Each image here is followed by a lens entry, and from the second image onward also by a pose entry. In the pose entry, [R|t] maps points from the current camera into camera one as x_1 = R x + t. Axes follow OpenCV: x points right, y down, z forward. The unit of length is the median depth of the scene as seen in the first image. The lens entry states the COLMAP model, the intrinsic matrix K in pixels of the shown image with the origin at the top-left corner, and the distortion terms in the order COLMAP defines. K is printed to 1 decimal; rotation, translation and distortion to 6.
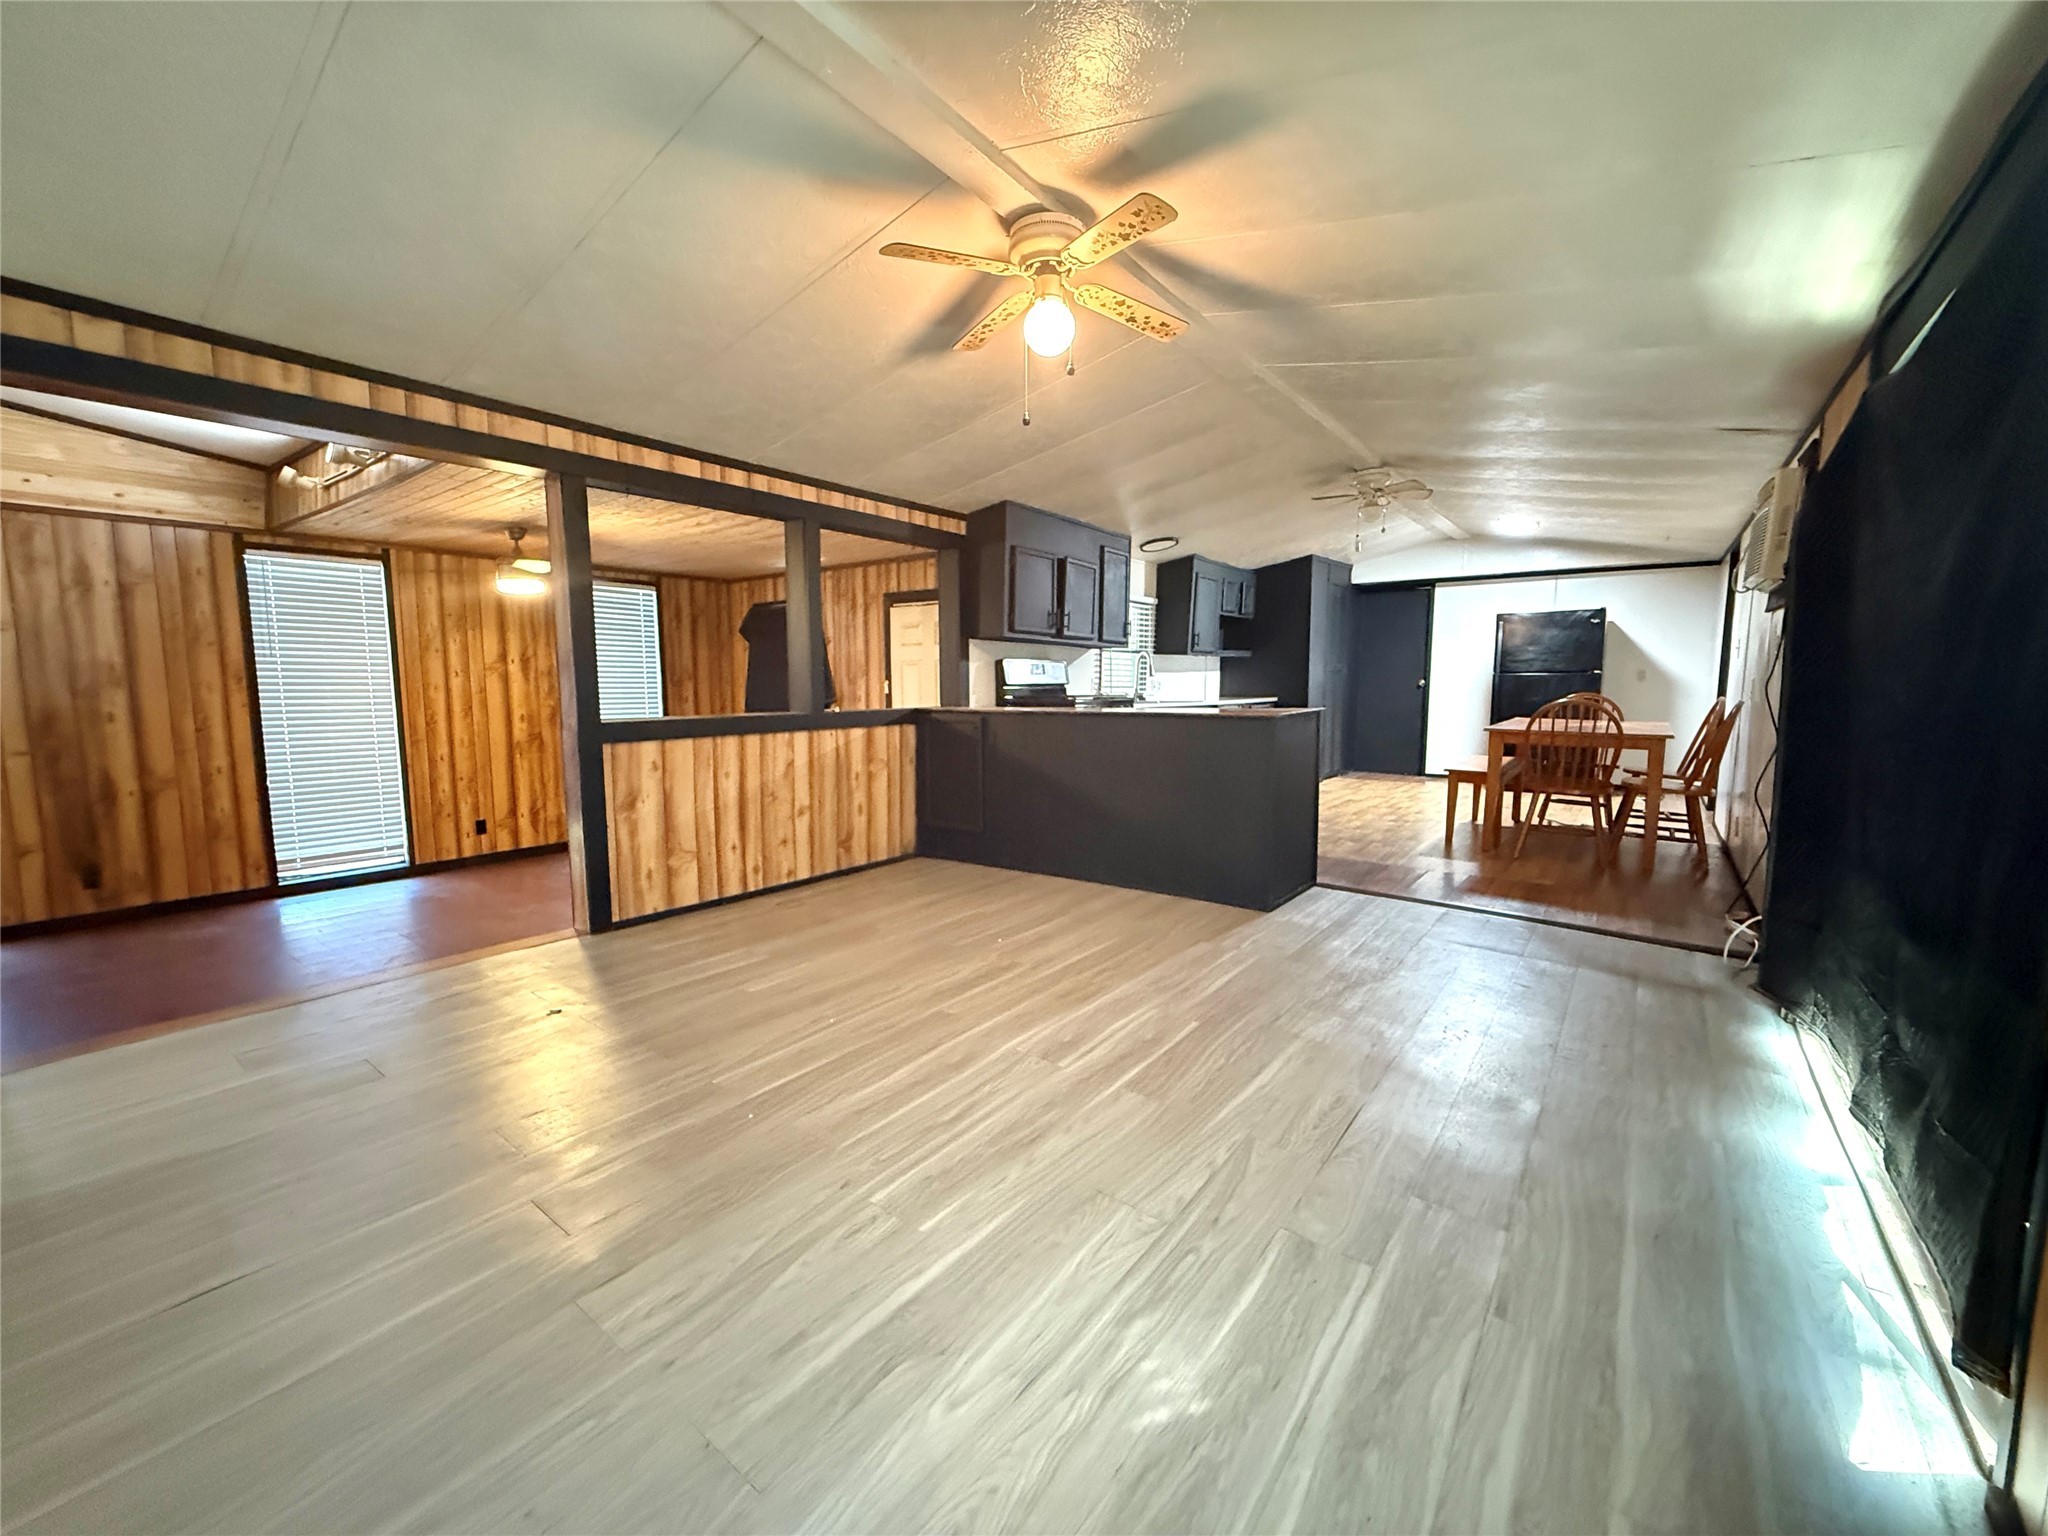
lens RADIAL K [[815.0, 0, 1019.5], [0, 815.0, 763.9], [0, 0, 1]] dist [-0.000024, 0.000427]
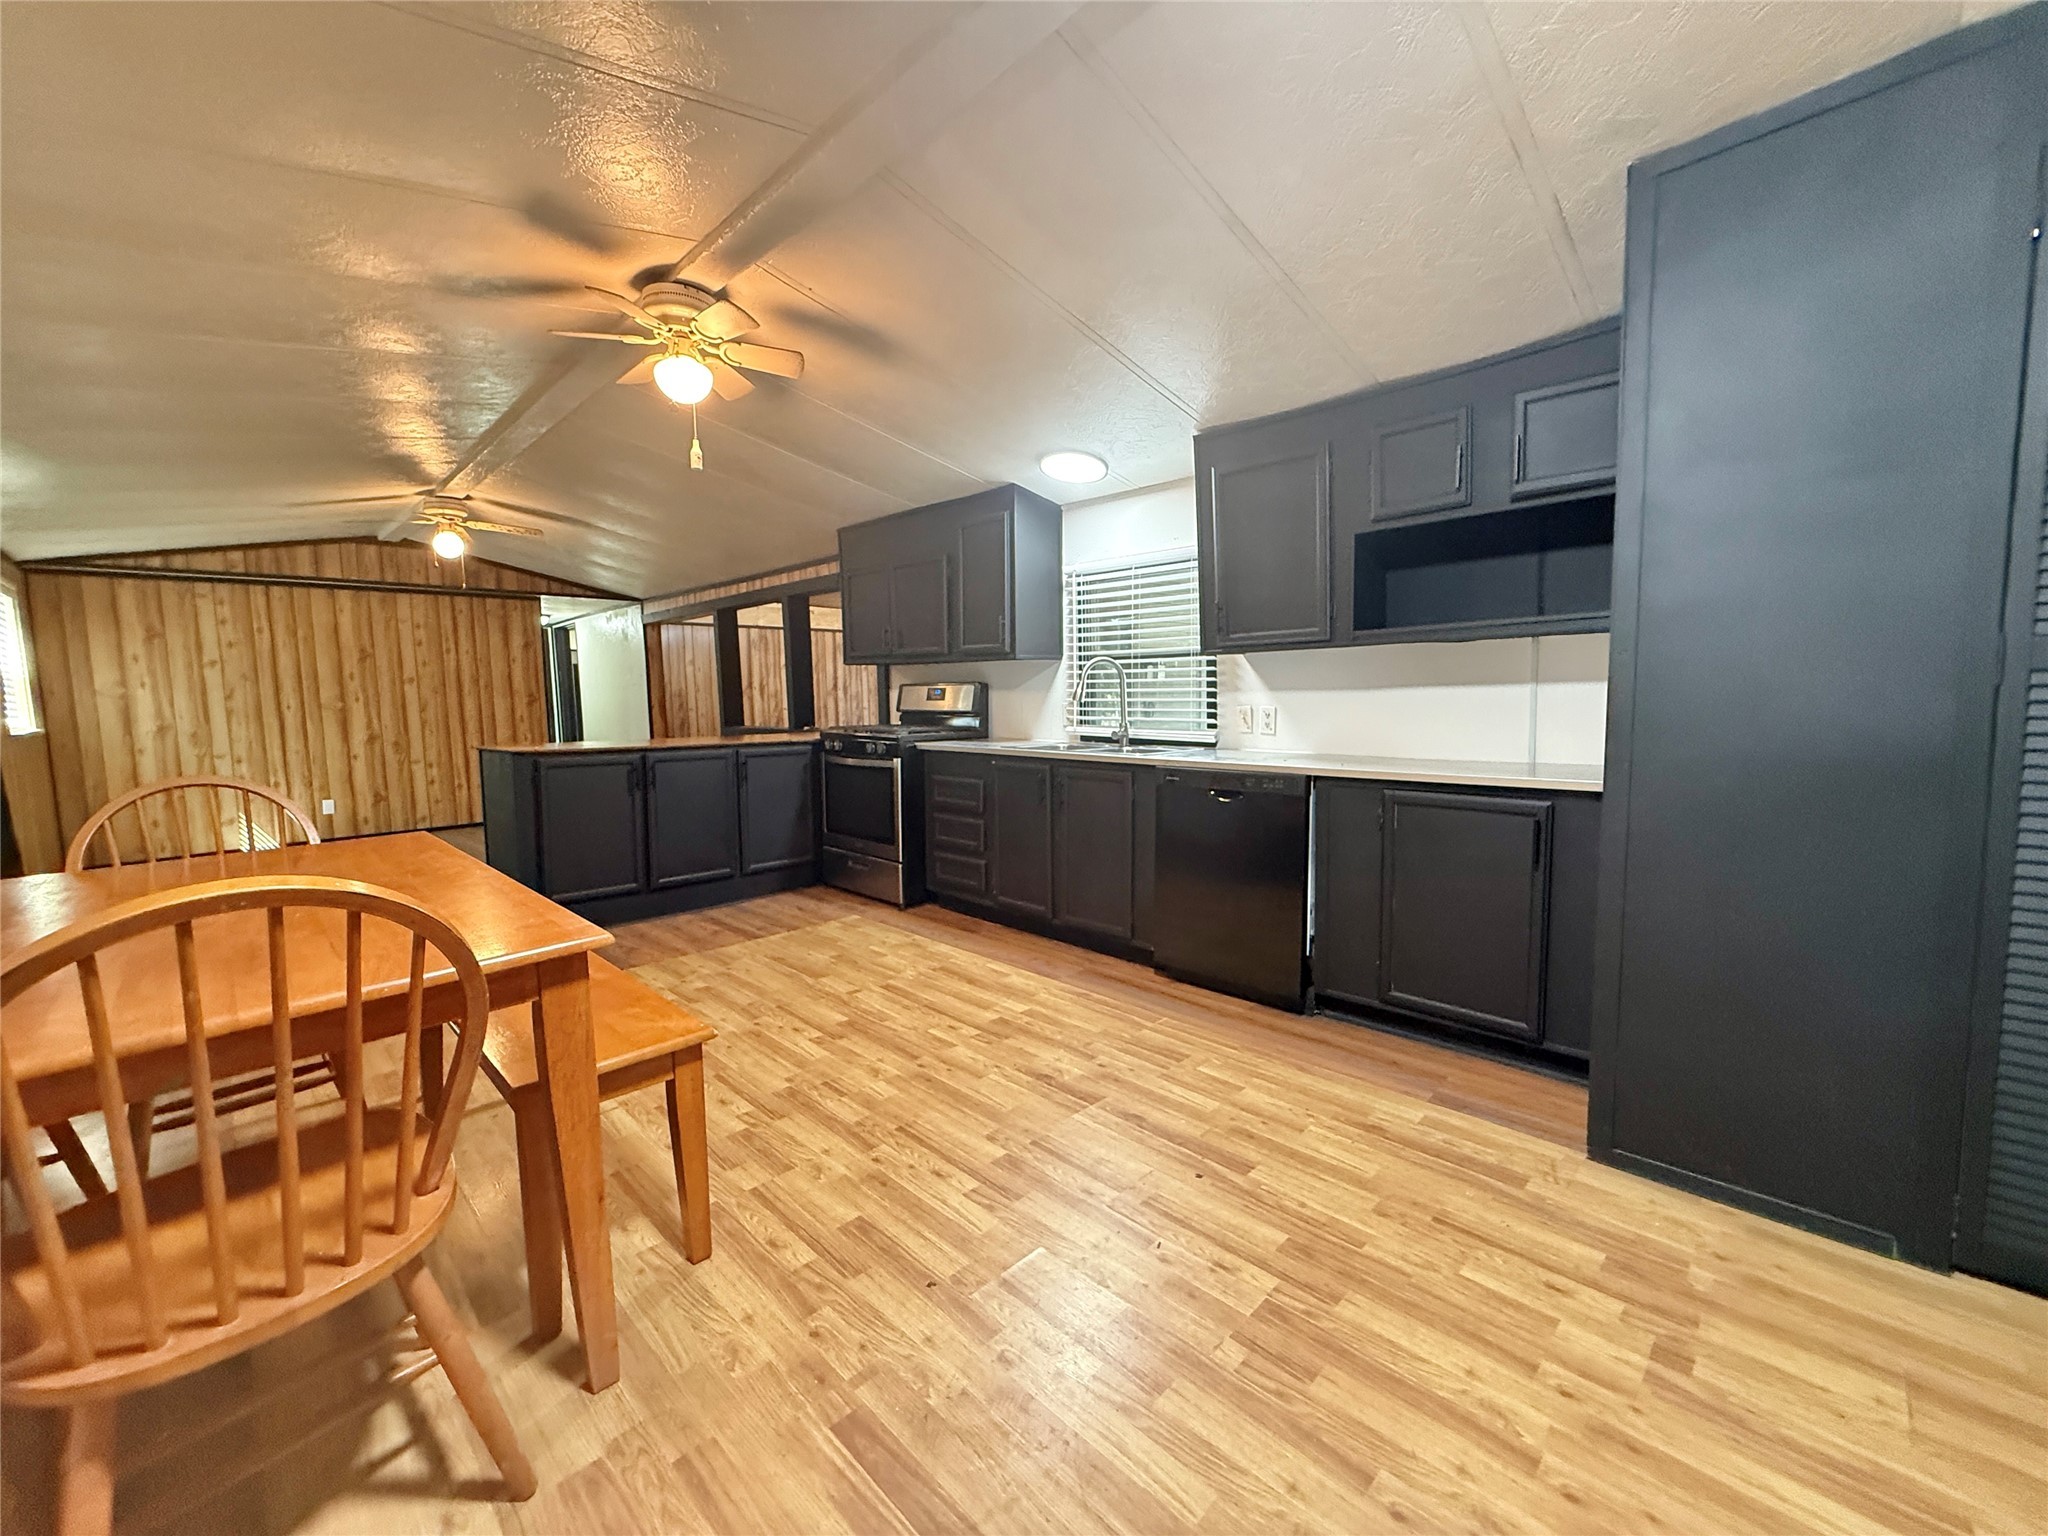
lens RADIAL K [[815.0, 0, 1019.5], [0, 815.0, 763.9], [0, 0, 1]] dist [-0.000024, 0.000427]
pose [[-0.128704, 0.089157, -0.987667, 0.776809], [-0.084355, 0.991356, 0.100482, -0.126193], [0.988089, 0.096247, -0.120070, 1.095509]]
